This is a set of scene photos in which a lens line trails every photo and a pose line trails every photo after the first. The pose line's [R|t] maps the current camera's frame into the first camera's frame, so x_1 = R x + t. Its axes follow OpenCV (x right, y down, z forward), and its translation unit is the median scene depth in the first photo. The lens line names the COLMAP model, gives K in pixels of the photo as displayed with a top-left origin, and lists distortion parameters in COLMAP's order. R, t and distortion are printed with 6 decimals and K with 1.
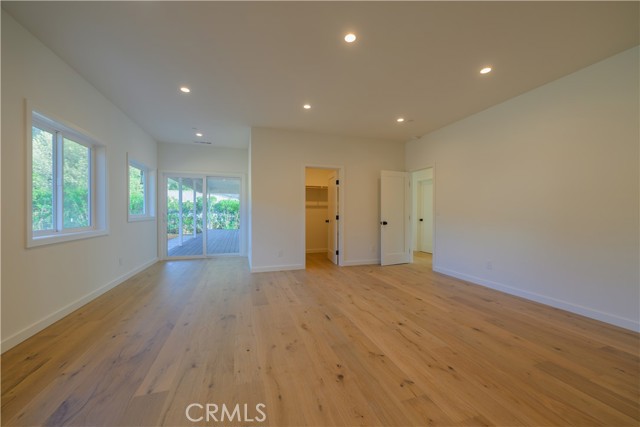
lens RADIAL K [[248.2, 0, 321.2], [0, 248.2, 213.9], [0, 0, 1]] dist [-0.000133, -0.000331]
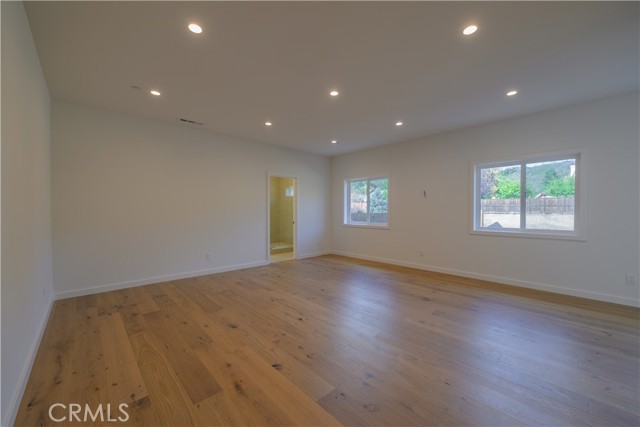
lens RADIAL K [[248.2, 0, 321.1], [0, 248.2, 213.0], [0, 0, 1]] dist [-0.000133, -0.000331]
pose [[-0.900718, 0.000836, -0.434403, 0.697605], [-0.006735, 0.999851, 0.015888, -0.050217], [0.434352, 0.017237, -0.900578, 1.972176]]
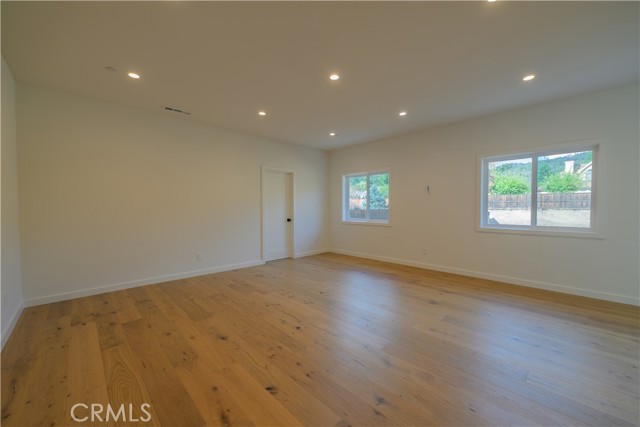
lens RADIAL K [[248.2, 0, 321.0], [0, 248.2, 211.1], [0, 0, 1]] dist [-0.000133, -0.000331]
pose [[-0.893779, 0.006451, -0.448461, 0.662798], [-0.003477, 0.999767, 0.021311, -0.048729], [0.448494, 0.020606, -0.893548, 1.867422]]
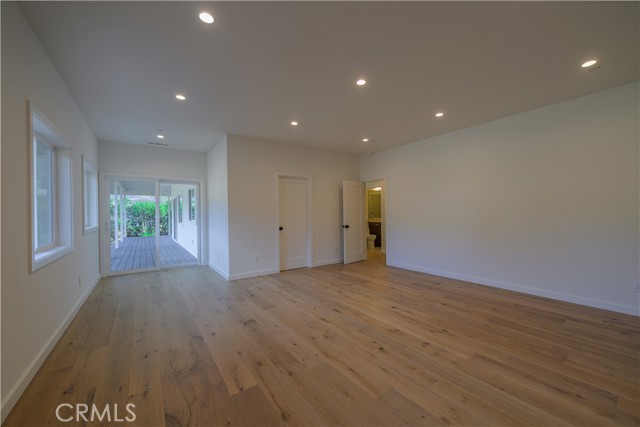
lens RADIAL K [[248.2, 0, 320.6], [0, 248.2, 213.1], [0, 0, 1]] dist [-0.000133, -0.000331]
pose [[0.954089, -0.012024, 0.299281, -0.405984], [0.014130, 0.999888, -0.004873, -0.042164], [-0.299189, 0.008878, 0.954153, -0.112353]]
